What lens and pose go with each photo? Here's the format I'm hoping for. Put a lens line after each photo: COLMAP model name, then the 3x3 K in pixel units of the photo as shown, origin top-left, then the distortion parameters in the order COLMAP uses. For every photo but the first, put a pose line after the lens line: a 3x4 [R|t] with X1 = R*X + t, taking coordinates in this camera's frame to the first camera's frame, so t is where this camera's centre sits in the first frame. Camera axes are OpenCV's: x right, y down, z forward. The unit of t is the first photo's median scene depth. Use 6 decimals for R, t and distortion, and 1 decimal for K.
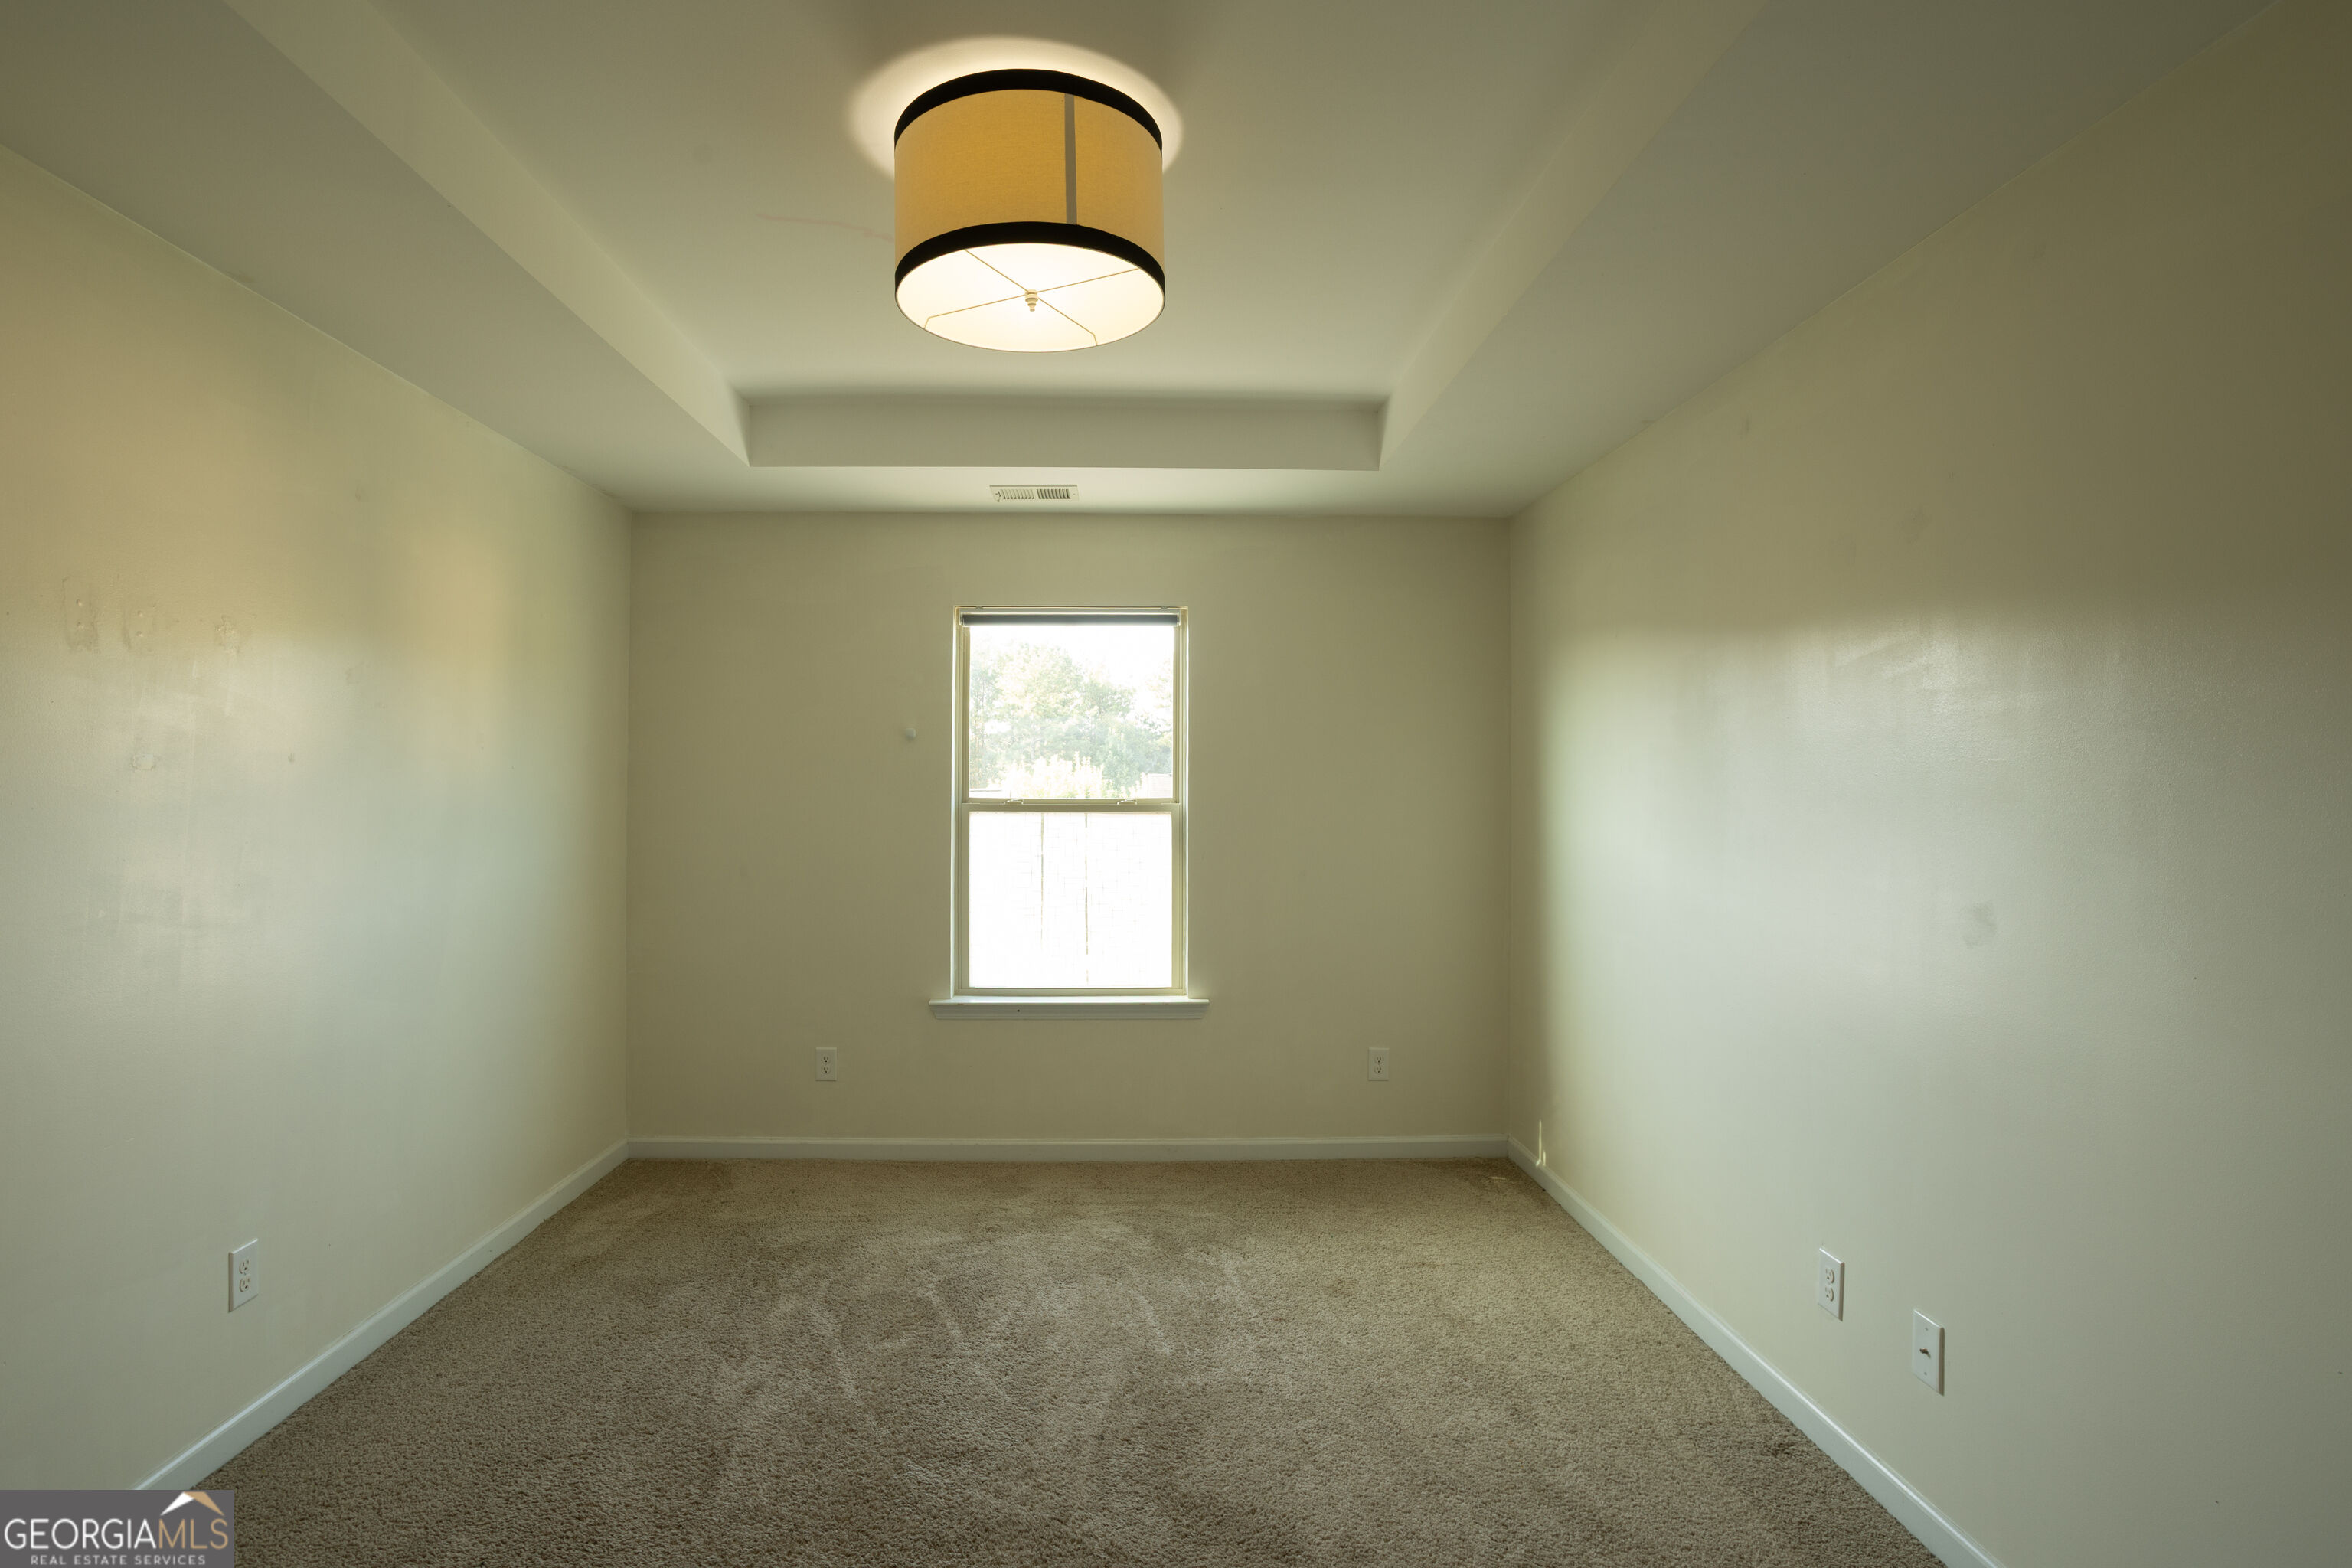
lens RADIAL K [[1209.6, 0, 1154.3], [0, 1209.6, 781.2], [0, 0, 1]] dist [-0.052685, 0.030947]
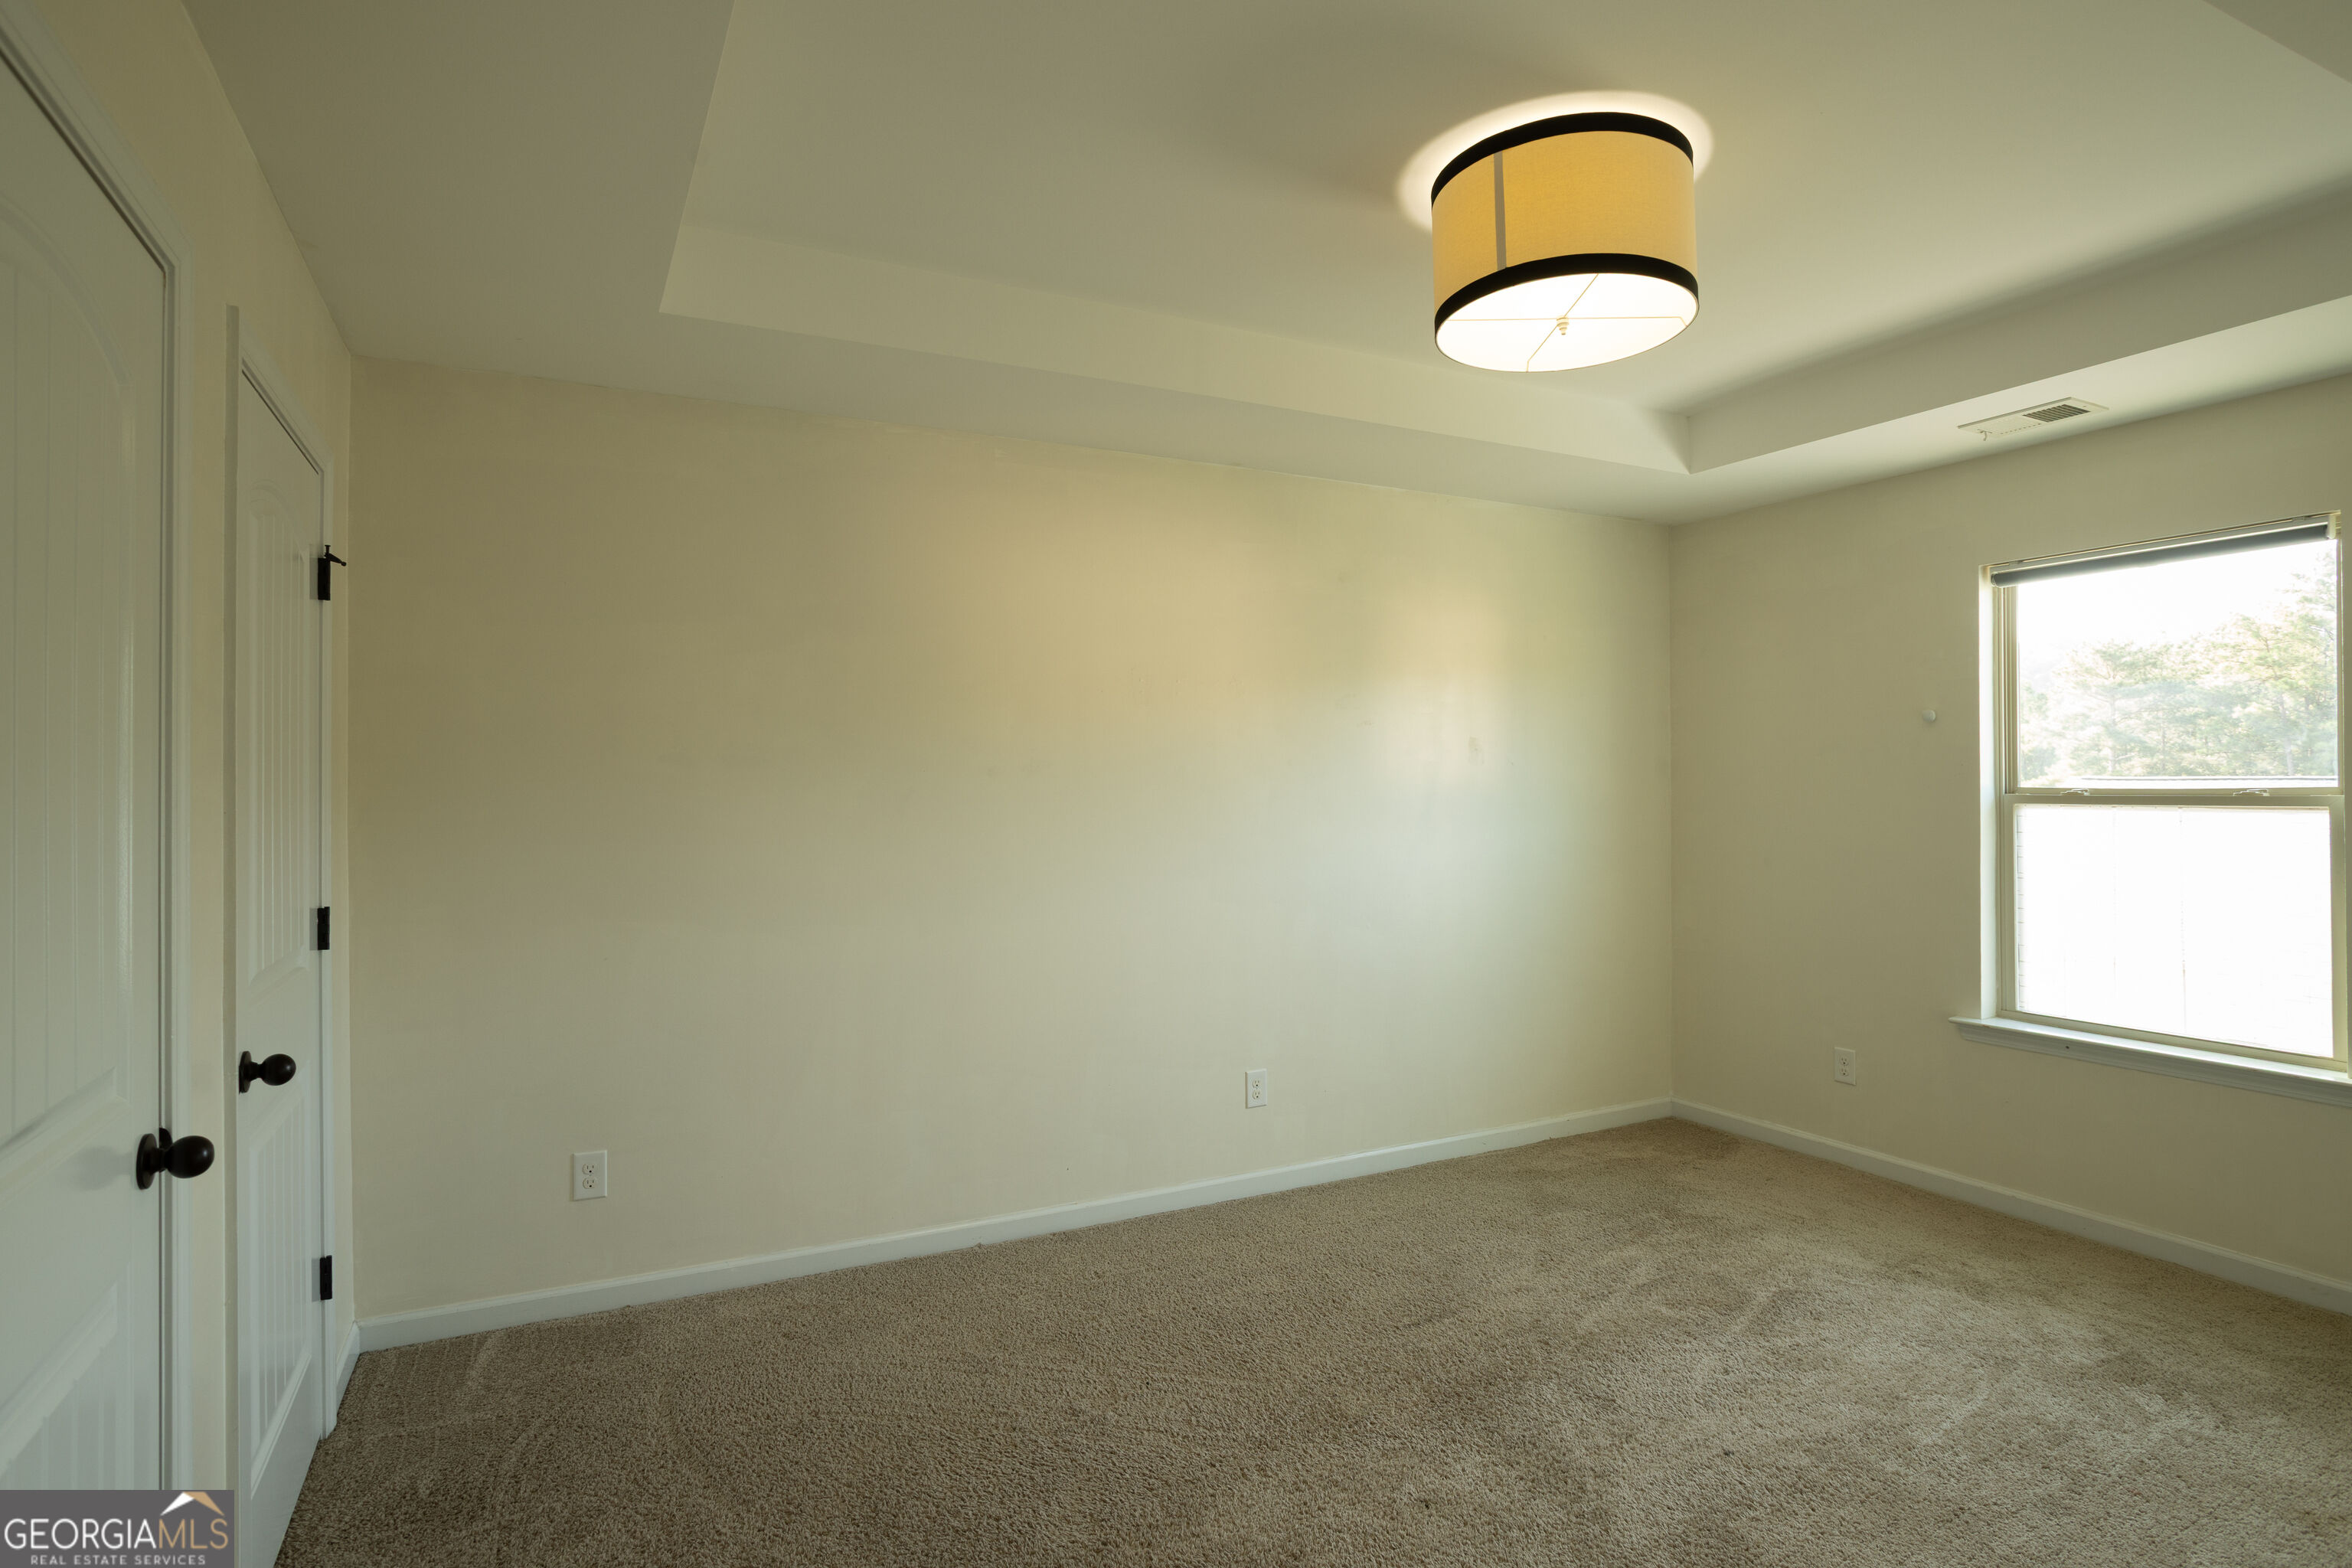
lens RADIAL K [[1209.6, 0, 1160.1], [0, 1209.6, 789.5], [0, 0, 1]] dist [-0.052685, 0.030947]
pose [[0.437546, 0.000497, -0.899196, 0.372885], [0.013461, 0.999884, 0.007102, 0.001180], [0.899095, -0.015212, 0.437489, 0.107602]]
